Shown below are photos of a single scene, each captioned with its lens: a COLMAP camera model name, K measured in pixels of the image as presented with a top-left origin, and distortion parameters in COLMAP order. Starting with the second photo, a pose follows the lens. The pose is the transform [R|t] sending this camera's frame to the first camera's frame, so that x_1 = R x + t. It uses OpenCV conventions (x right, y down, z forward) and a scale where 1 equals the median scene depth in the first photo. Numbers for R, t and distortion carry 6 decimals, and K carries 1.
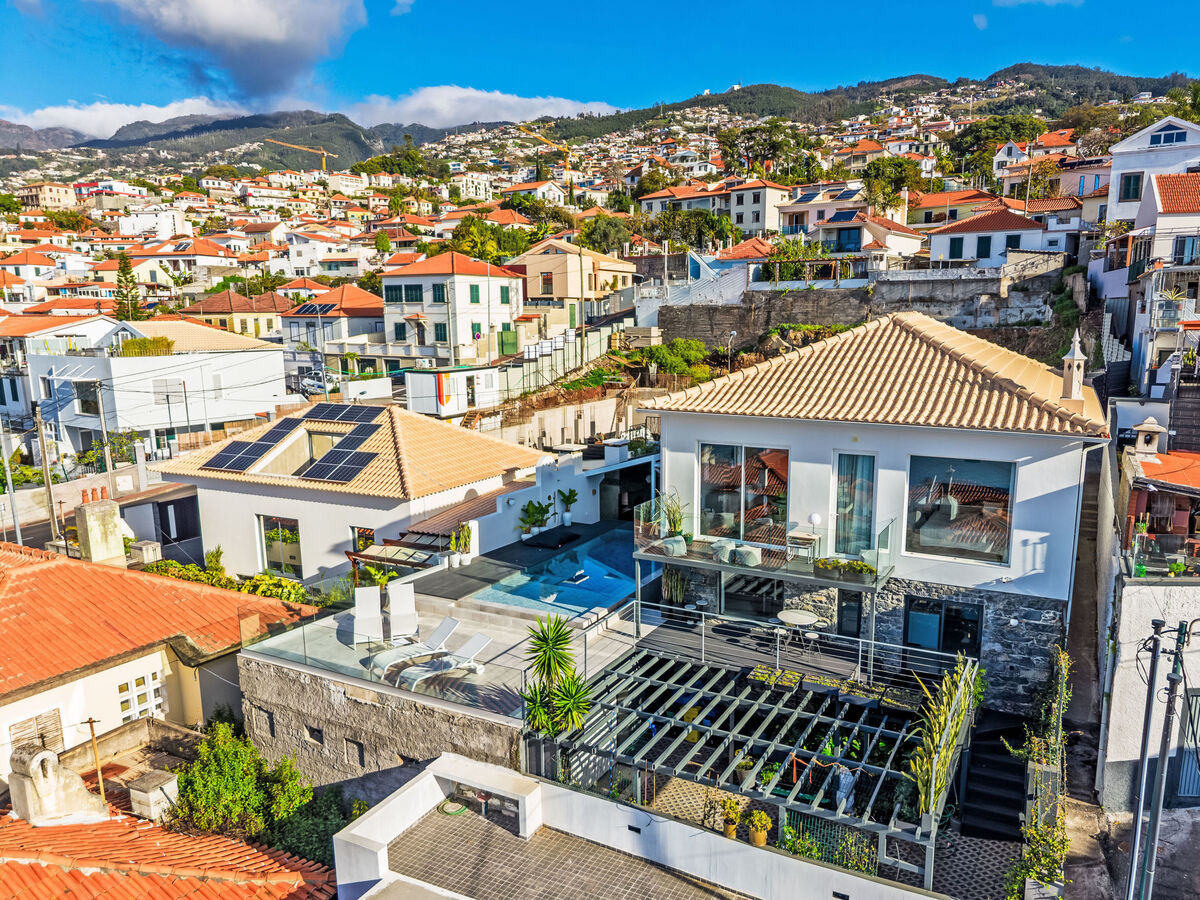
lens RADIAL K [[841.5, 0, 600.6], [0, 841.5, 494.7], [0, 0, 1]] dist [0.059722, -0.087952]
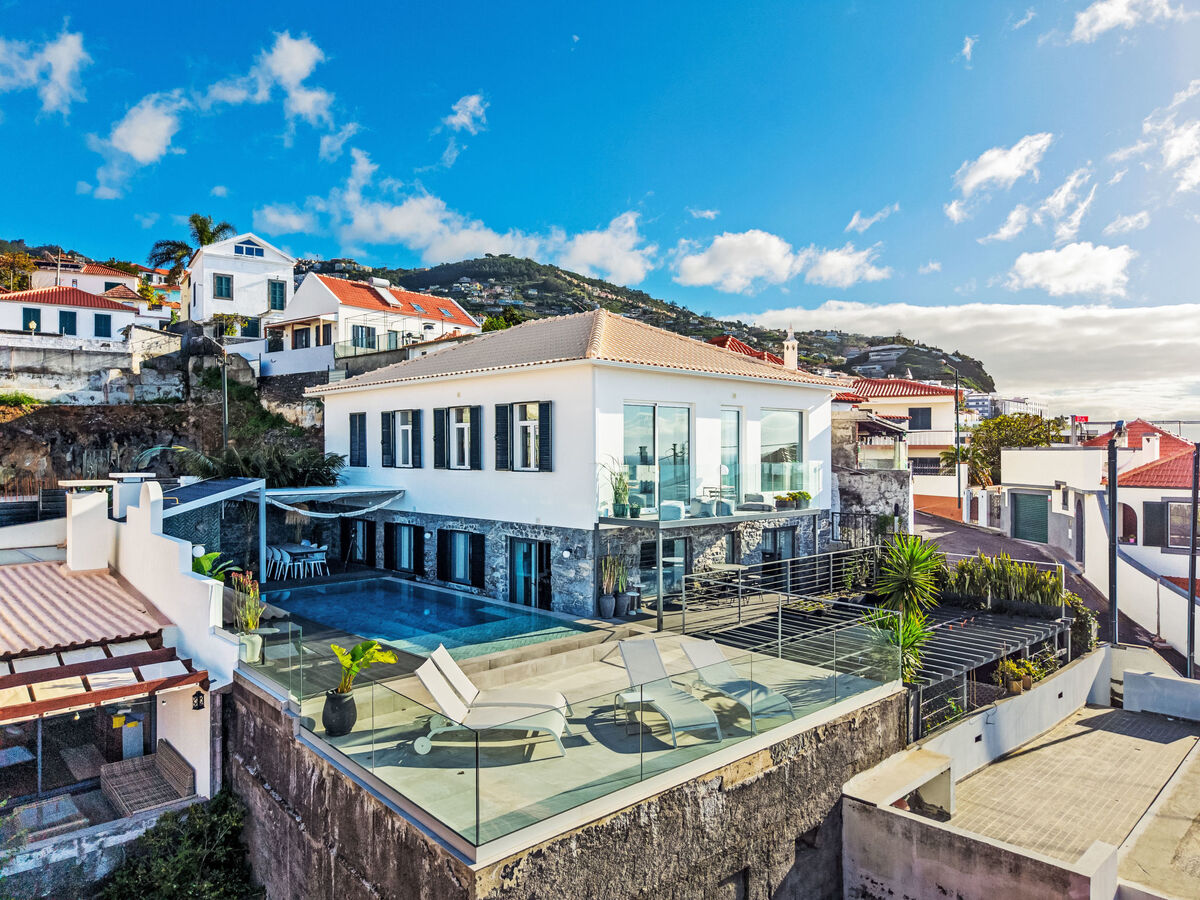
lens RADIAL K [[824.9, 0, 600.0], [0, 824.9, 450.0], [0, 0, 1]] dist [0.012111, -0.008292]
pose [[0.315477, 0.008988, 0.948891, -0.224352], [0.188054, 0.979531, -0.071800, 0.013990], [-0.930113, 0.201094, 0.307329, 0.237229]]
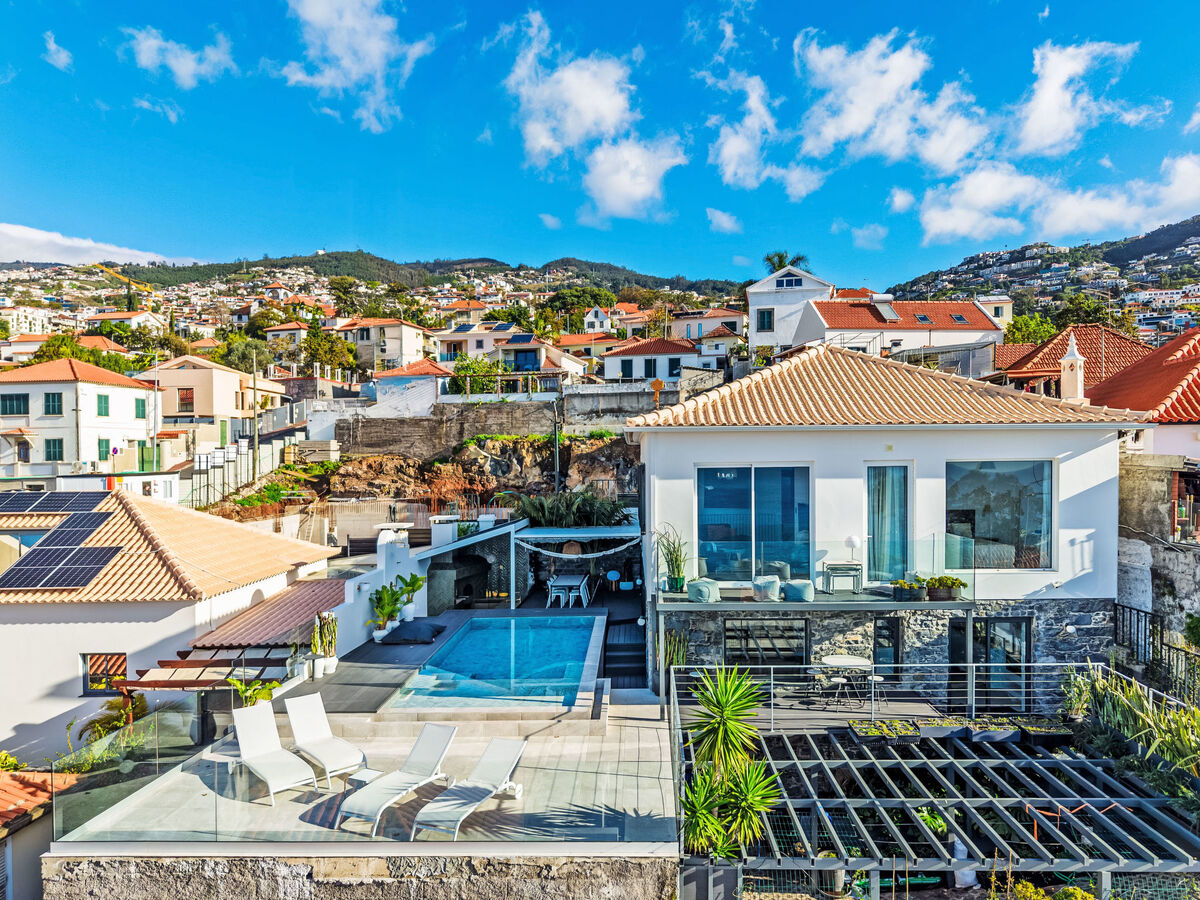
lens RADIAL K [[824.9, 0, 600.0], [0, 824.9, 450.0], [0, 0, 1]] dist [0.012111, -0.008292]
pose [[0.897100, -0.001028, 0.441825, -0.103614], [0.095851, 0.976634, -0.192348, 0.021652], [-0.431304, 0.214905, 0.876238, 0.098559]]
